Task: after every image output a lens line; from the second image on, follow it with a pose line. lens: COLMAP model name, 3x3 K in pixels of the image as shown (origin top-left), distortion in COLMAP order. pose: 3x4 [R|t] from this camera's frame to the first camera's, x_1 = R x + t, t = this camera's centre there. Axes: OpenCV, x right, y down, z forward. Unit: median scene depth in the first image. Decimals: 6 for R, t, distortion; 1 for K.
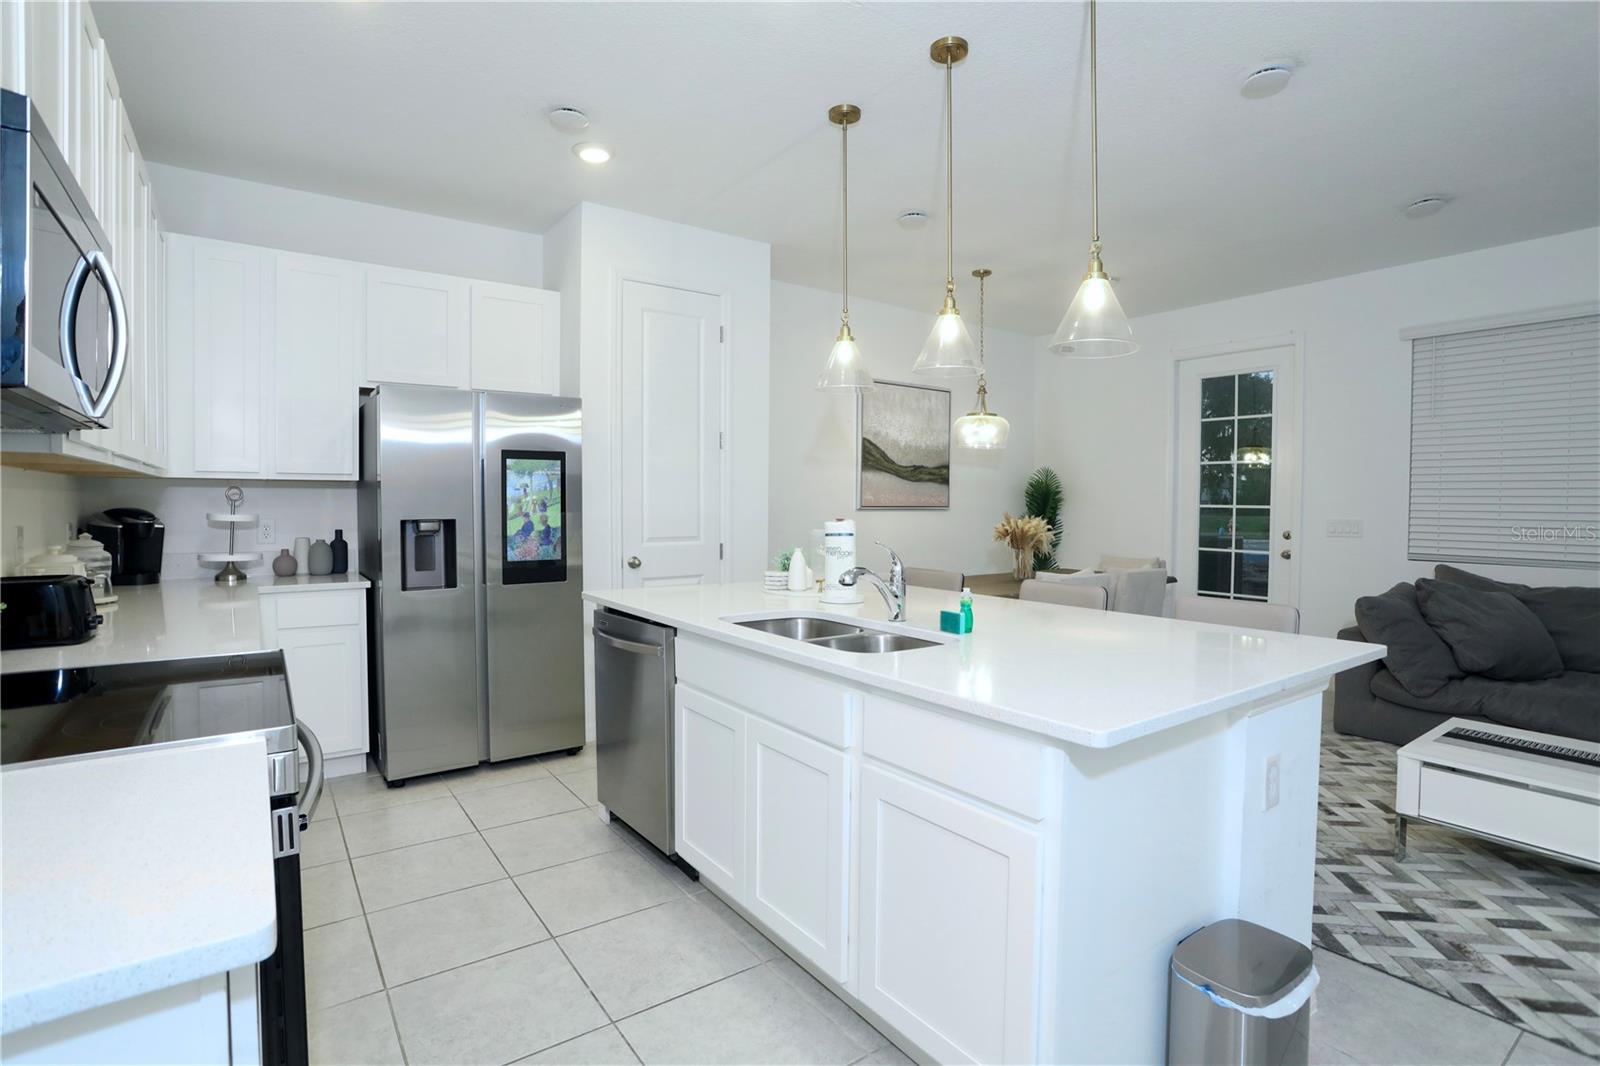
lens RADIAL K [[806.0, 0, 793.2], [0, 806.0, 532.6], [0, 0, 1]] dist [-0.000925, -0.000102]
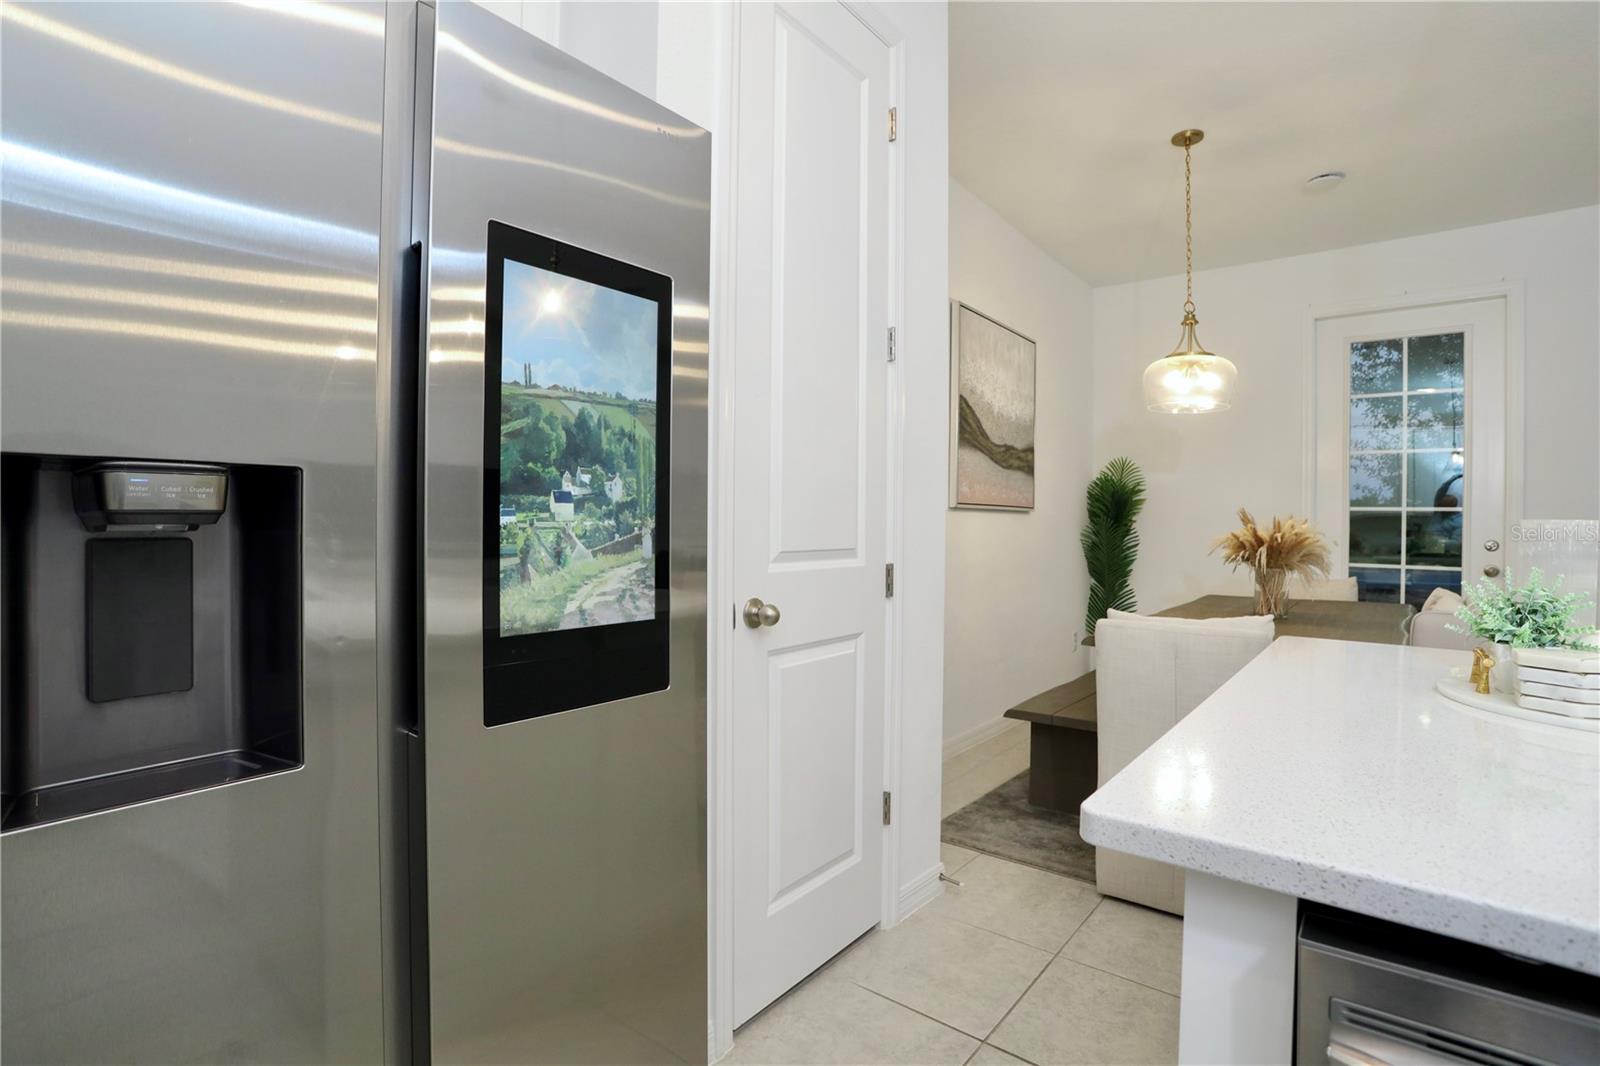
lens RADIAL K [[772.4, 0, 800.0], [0, 772.4, 533.0], [0, 0, 1]] dist [-0.020304, 0.000701]
pose [[0.954966, 0.002064, 0.296708, -0.240540], [0.004660, 0.999748, -0.021955, 0.004433], [-0.296679, 0.022349, 0.954716, 0.517402]]
